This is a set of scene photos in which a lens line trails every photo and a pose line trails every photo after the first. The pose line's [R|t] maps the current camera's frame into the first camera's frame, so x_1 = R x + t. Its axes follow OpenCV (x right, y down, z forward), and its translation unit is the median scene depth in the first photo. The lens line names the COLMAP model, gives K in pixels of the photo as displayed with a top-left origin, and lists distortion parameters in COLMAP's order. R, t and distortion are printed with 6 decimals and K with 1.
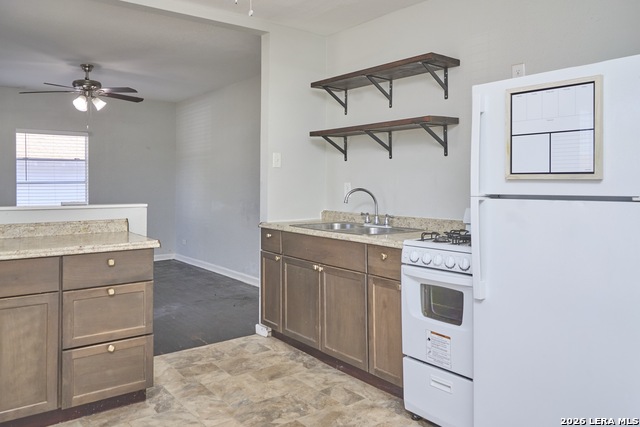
lens RADIAL K [[478.4, 0, 319.4], [0, 478.4, 169.6], [0, 0, 1]] dist [-0.058157, -0.001225]
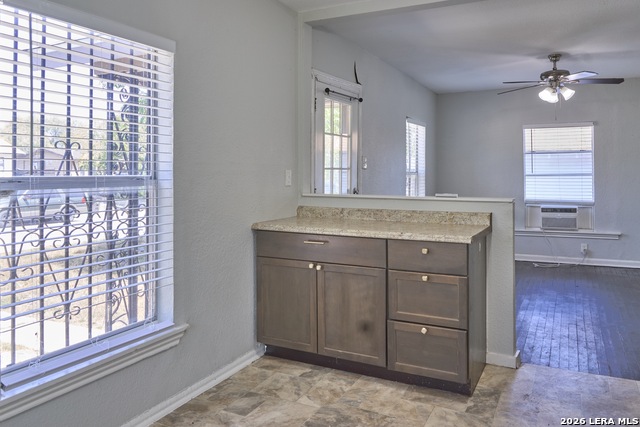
lens RADIAL K [[480.7, 0, 337.3], [0, 480.7, 173.6], [0, 0, 1]] dist [-0.002018, -0.000668]
pose [[0.429910, 0.001025, -0.902871, 0.469806], [0.024205, 0.999627, 0.012661, 0.000363], [0.902547, -0.027297, 0.429725, 0.350872]]
